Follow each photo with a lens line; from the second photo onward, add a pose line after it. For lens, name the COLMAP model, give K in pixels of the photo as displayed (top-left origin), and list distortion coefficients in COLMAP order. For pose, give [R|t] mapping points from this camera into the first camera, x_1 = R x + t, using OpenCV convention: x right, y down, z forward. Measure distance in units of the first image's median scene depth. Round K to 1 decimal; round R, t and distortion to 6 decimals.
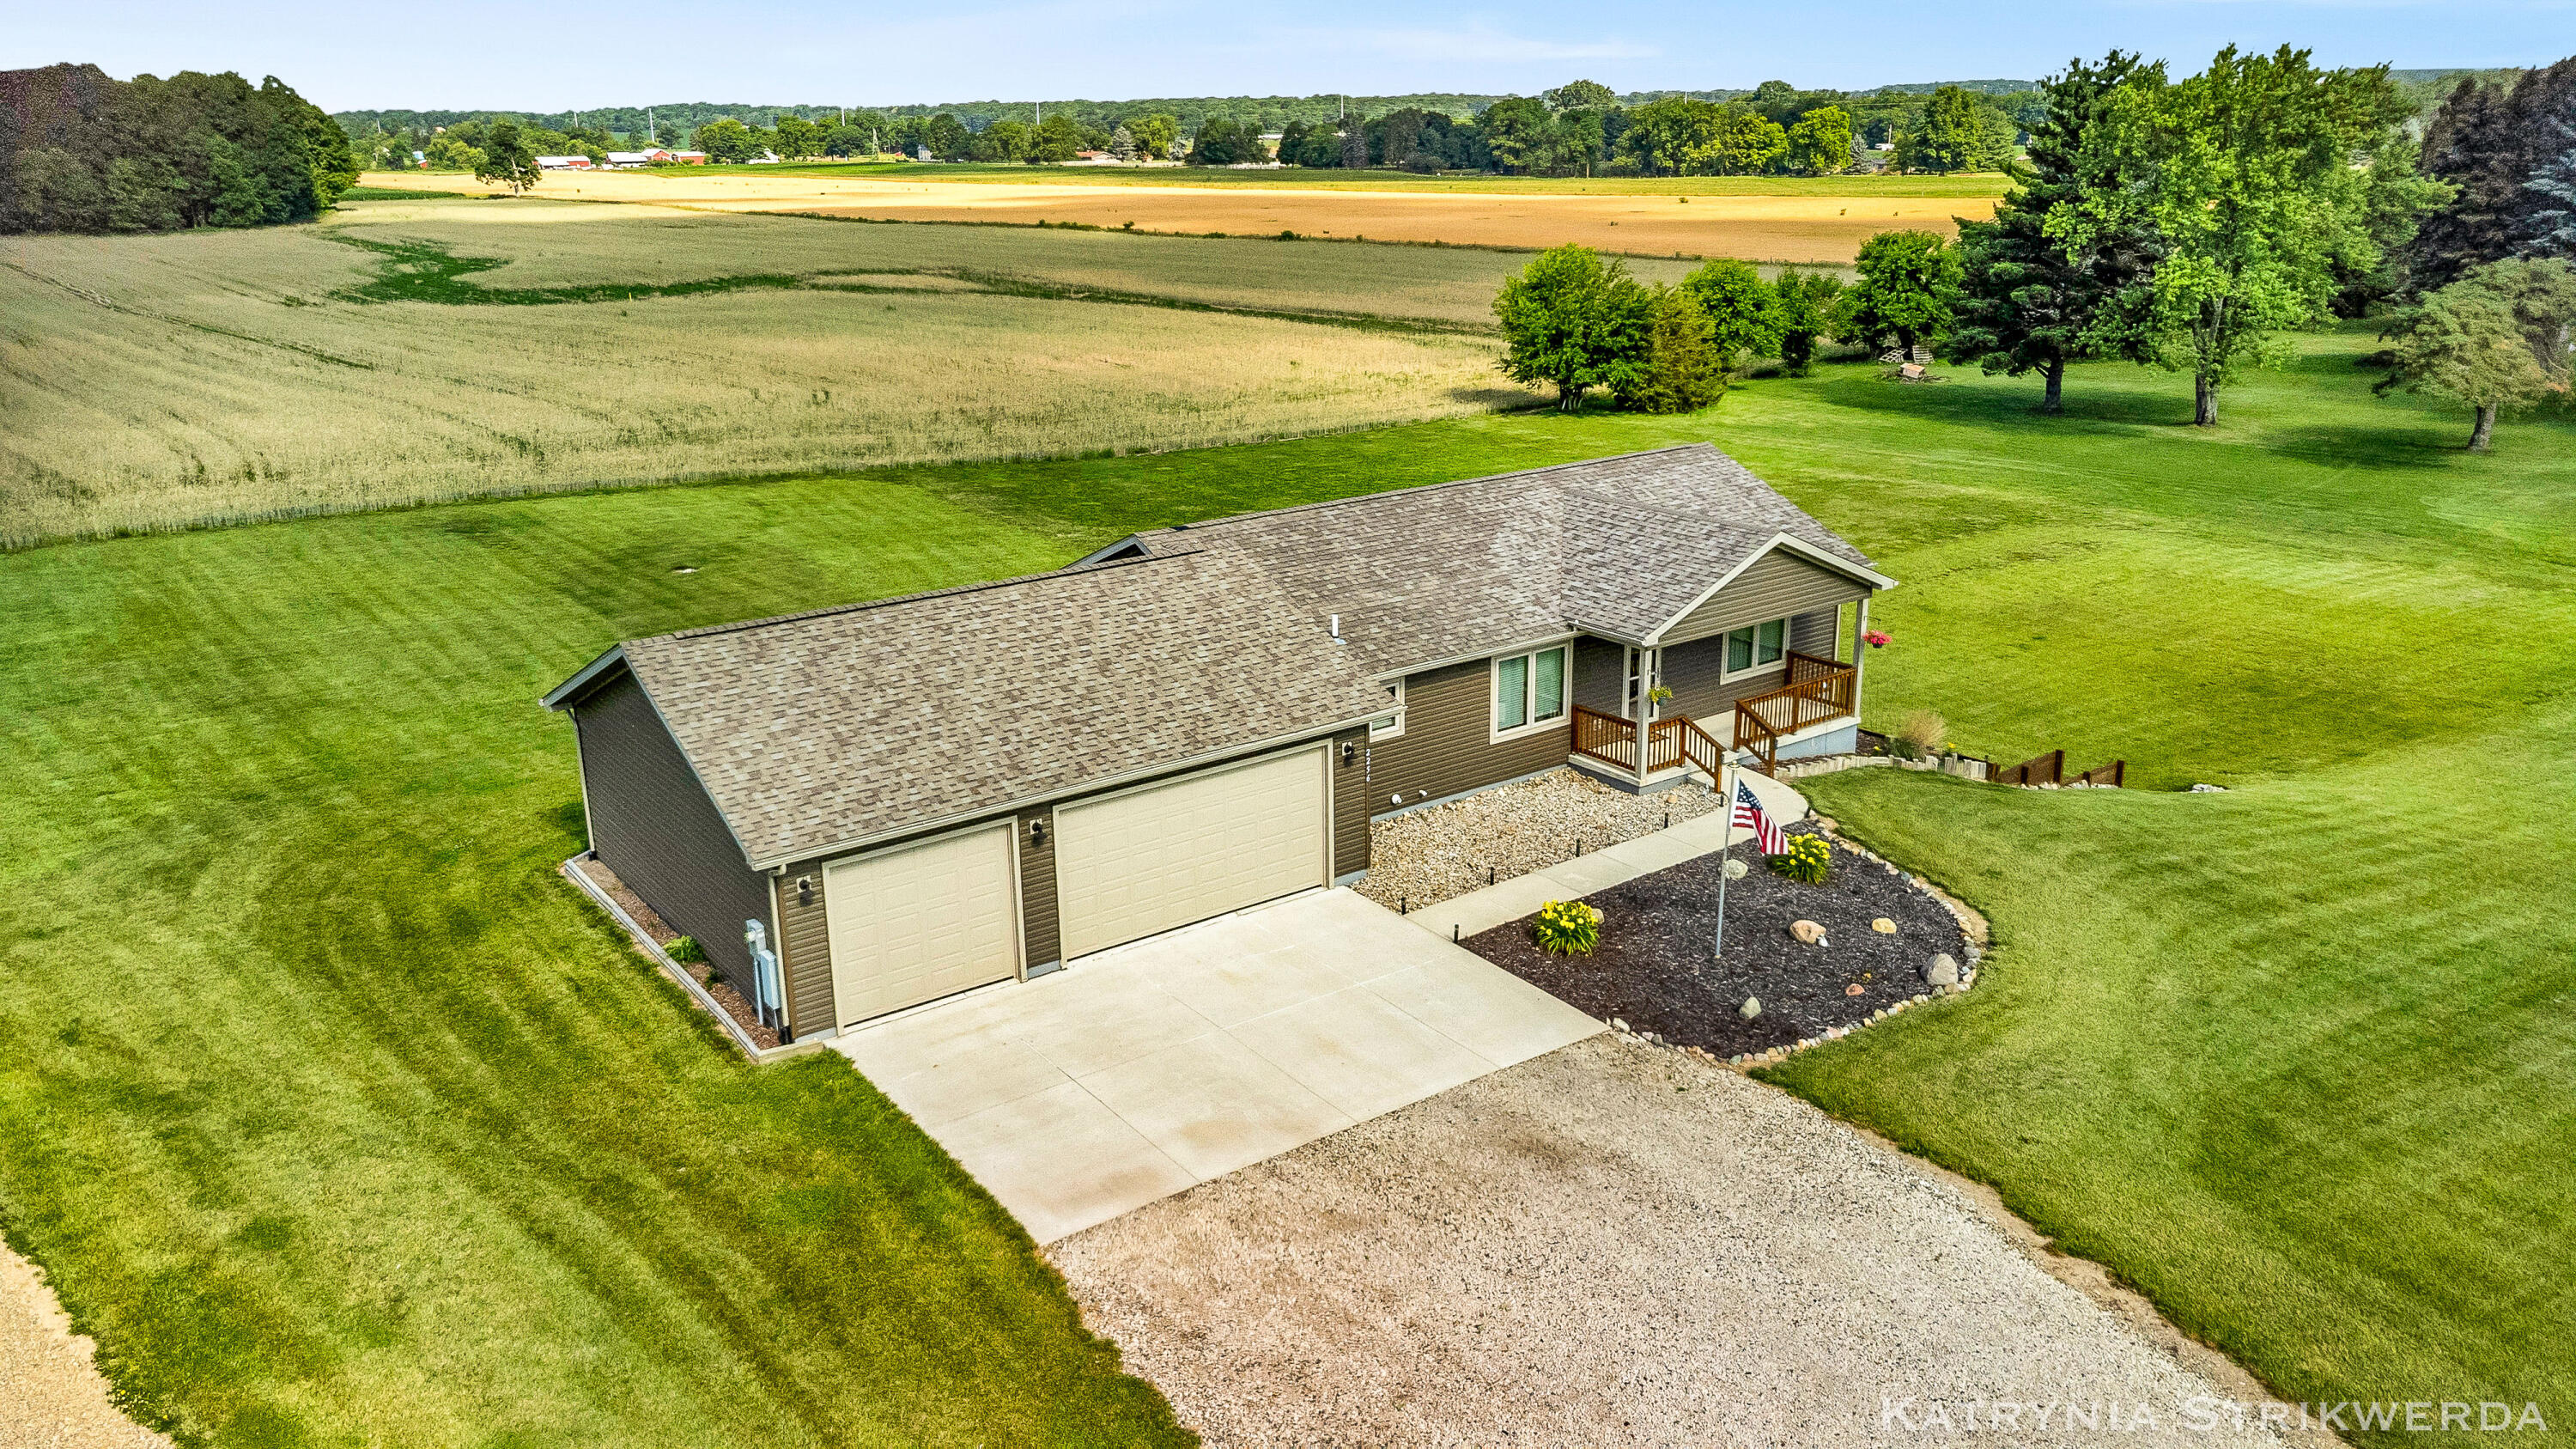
lens RADIAL K [[1991.5, 0, 1288.0], [0, 1991.5, 724.5], [0, 0, 1]] dist [0.034628, 0.004922]
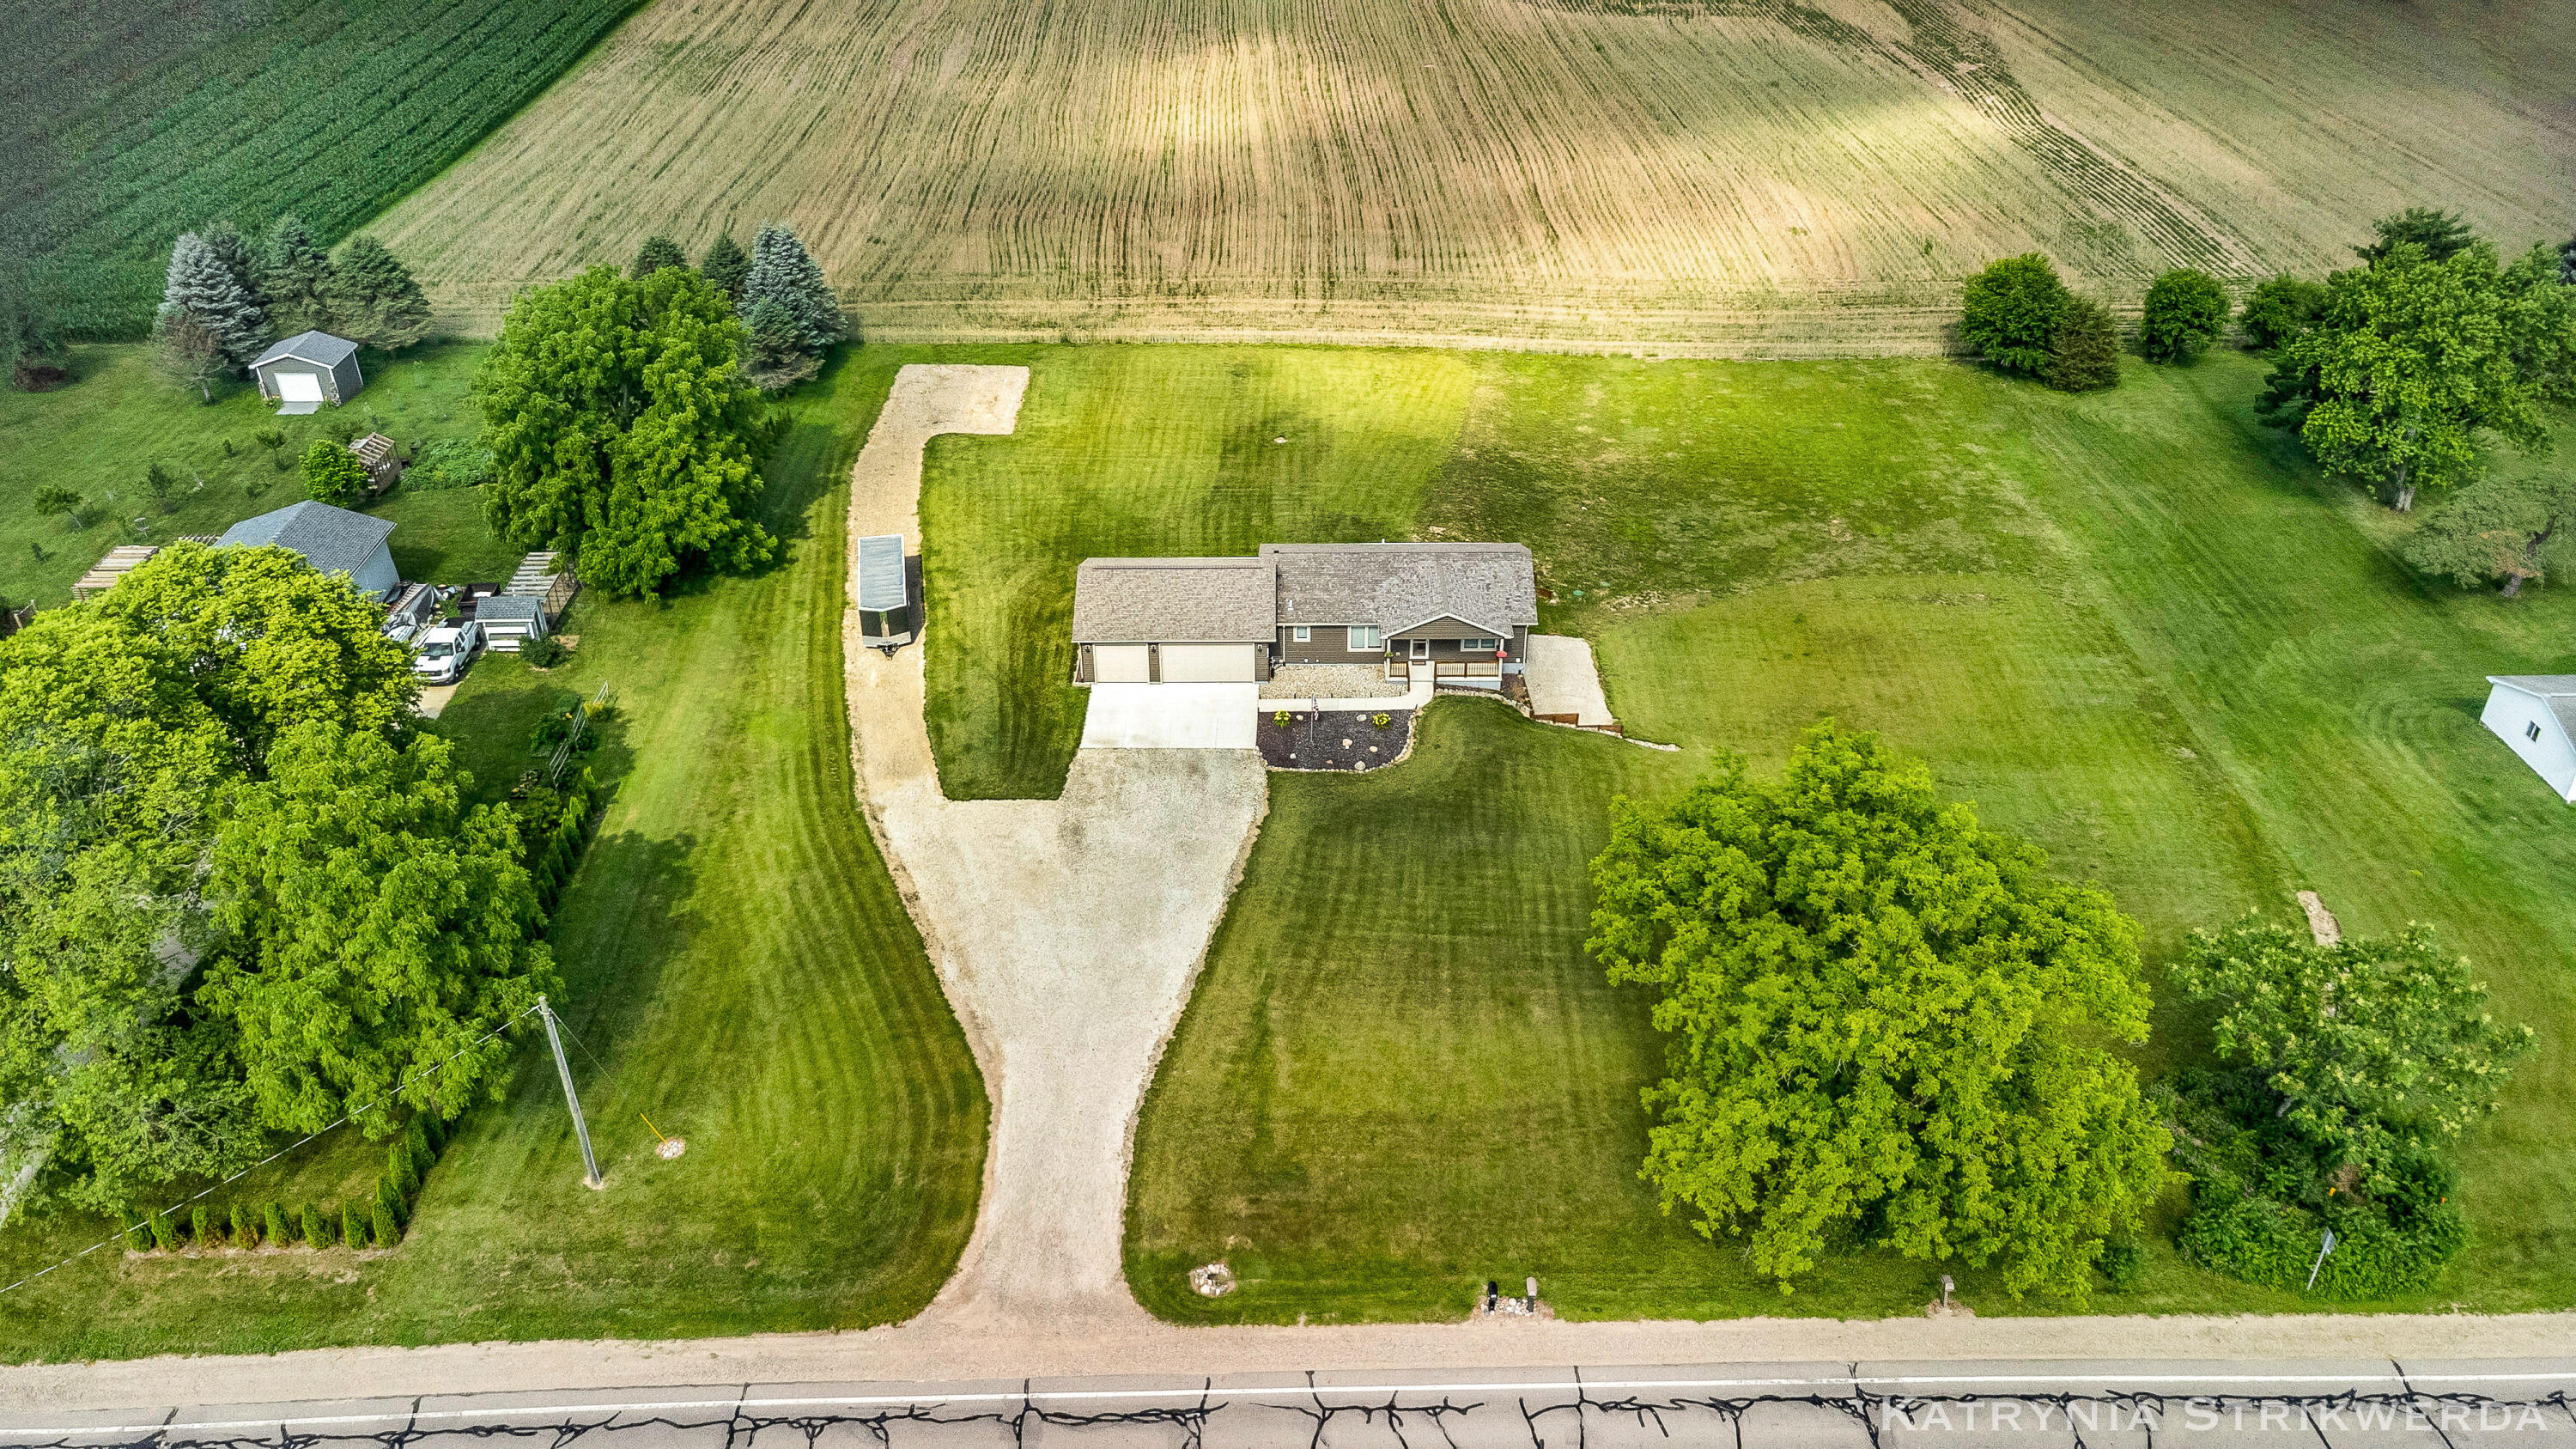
lens RADIAL K [[1991.5, 0, 1288.0], [0, 1991.5, 724.5], [0, 0, 1]] dist [0.034628, 0.004922]
pose [[0.803809, 0.330696, -0.494501, 2.120848], [-0.188245, 0.929932, 0.315896, -1.121147], [0.564318, -0.160833, 0.809739, -2.054147]]
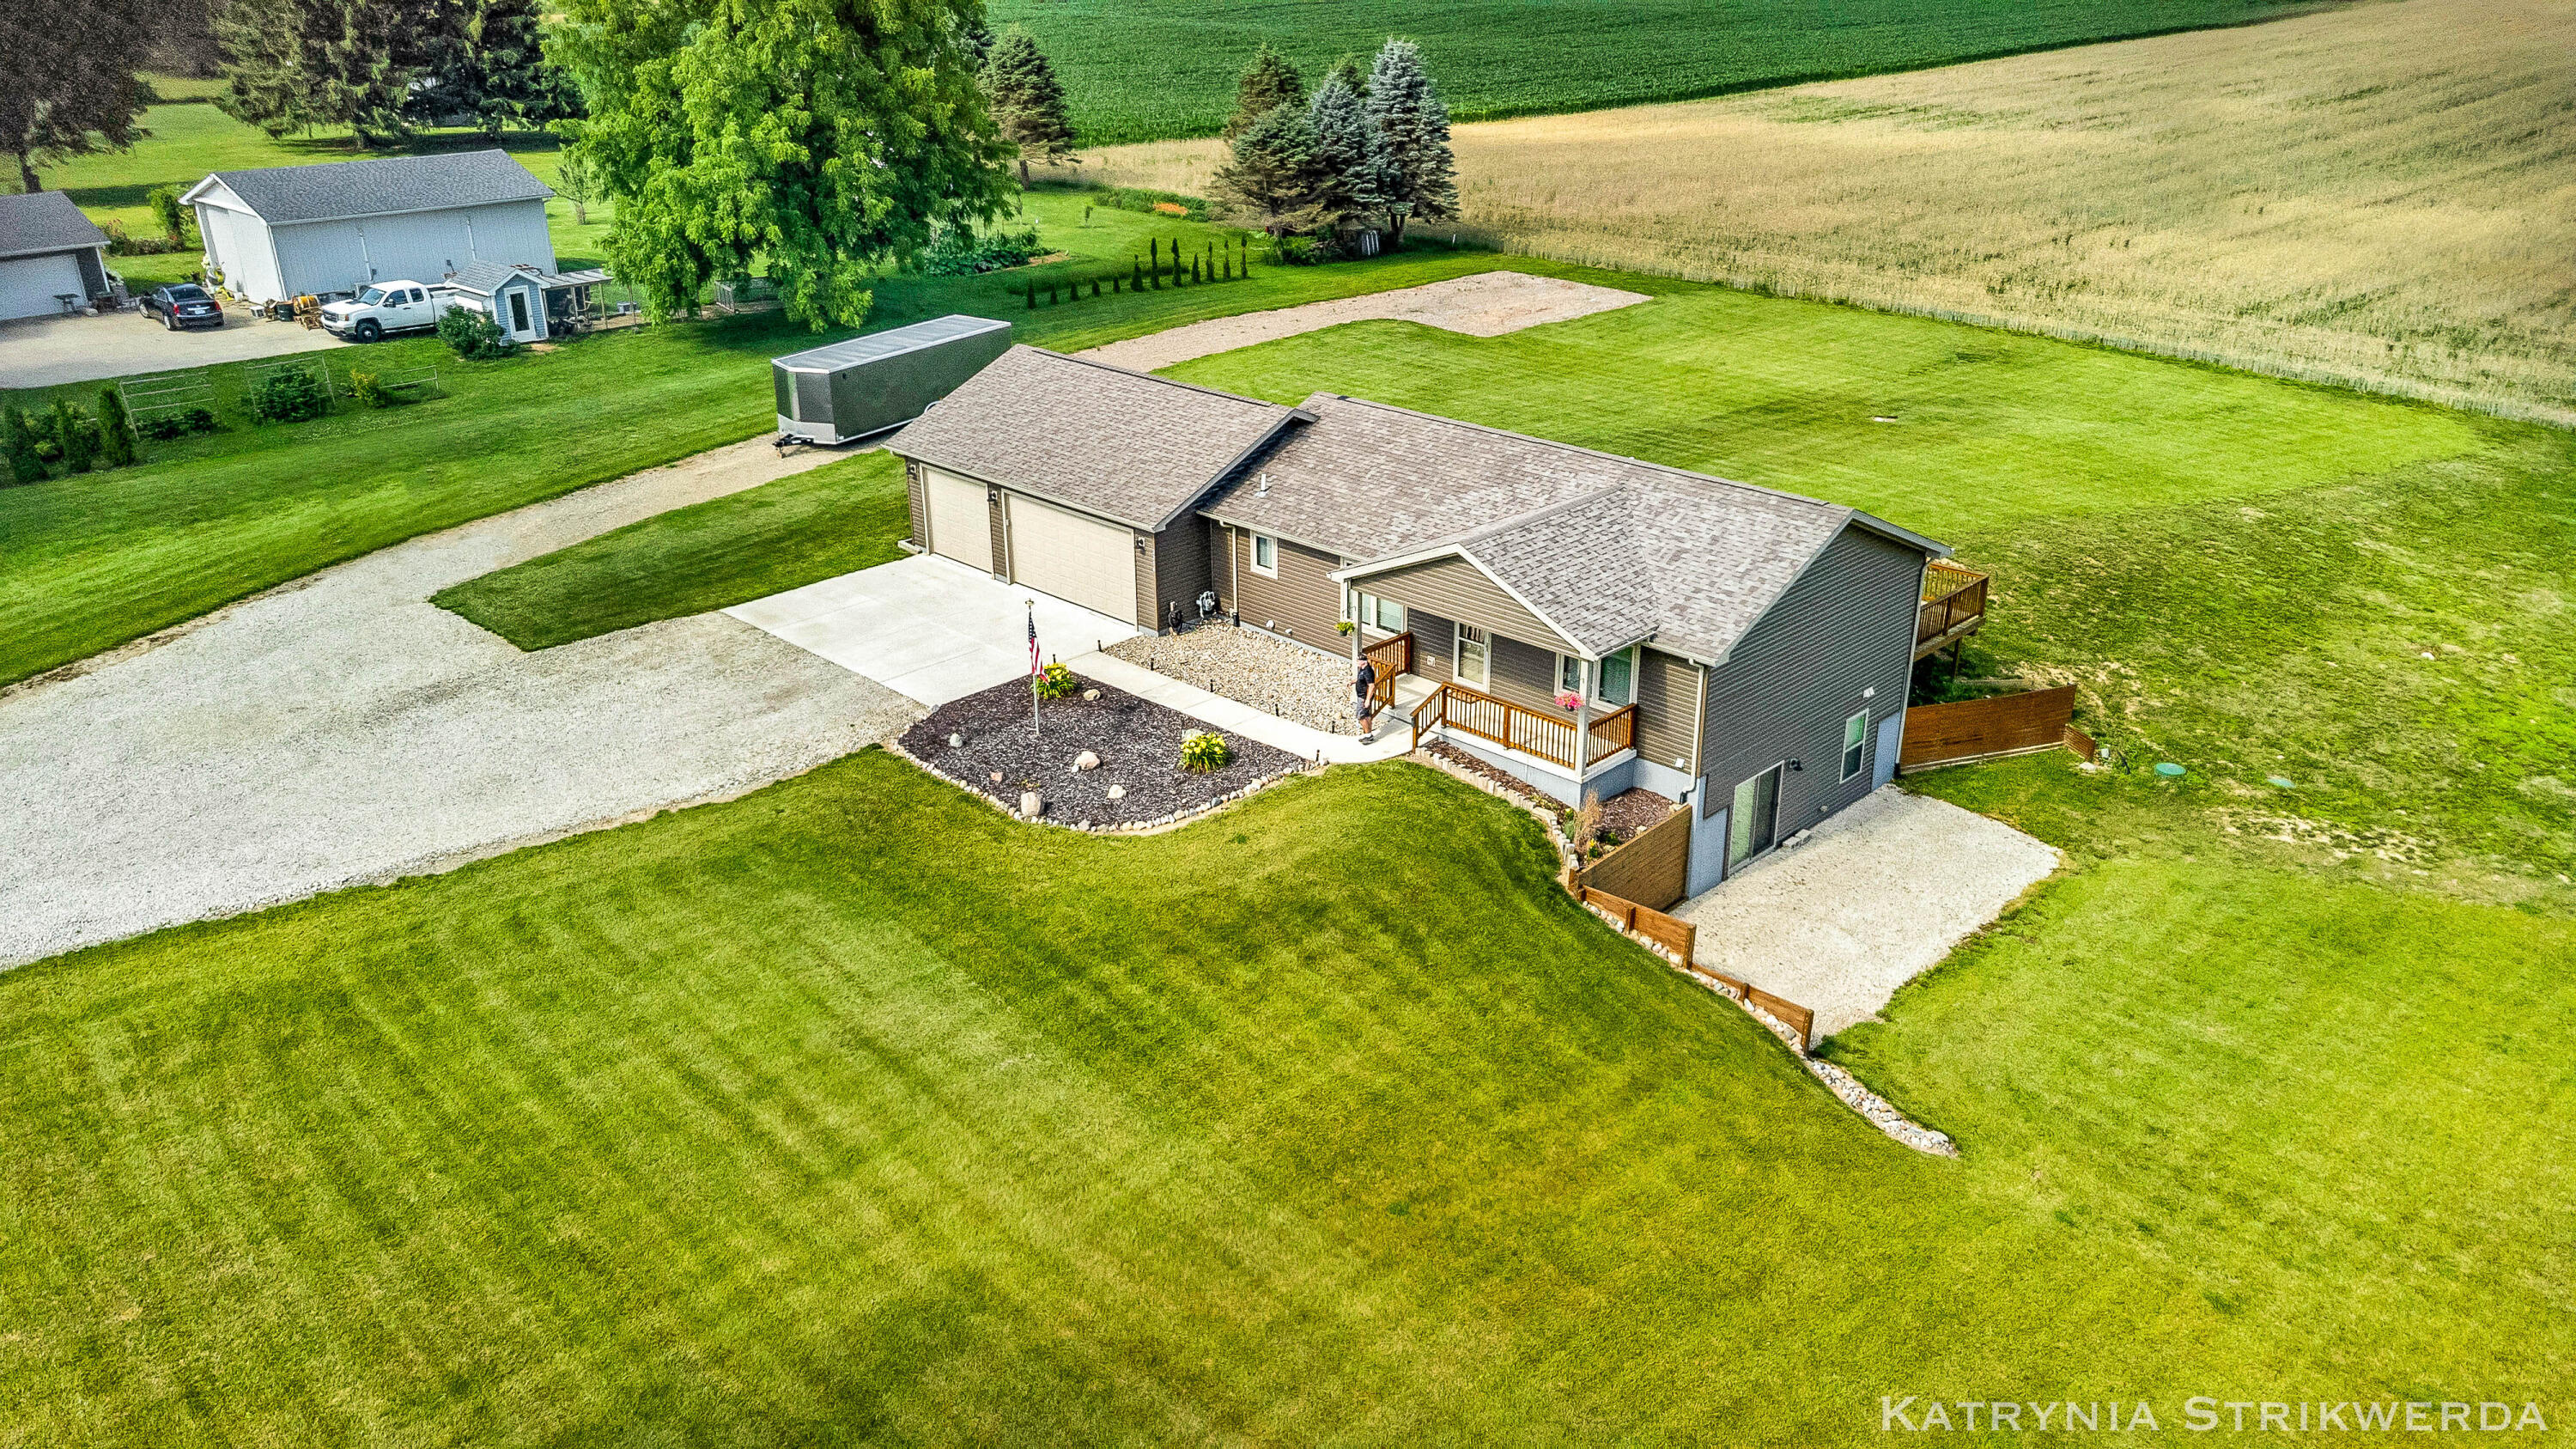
lens RADIAL K [[1991.5, 0, 1288.0], [0, 1991.5, 724.5], [0, 0, 1]] dist [0.034628, 0.004922]
pose [[0.150079, 0.396473, -0.905696, 1.726988], [-0.293925, 0.892545, 0.342011, -0.485458], [0.943973, 0.214877, 0.250486, 0.905012]]
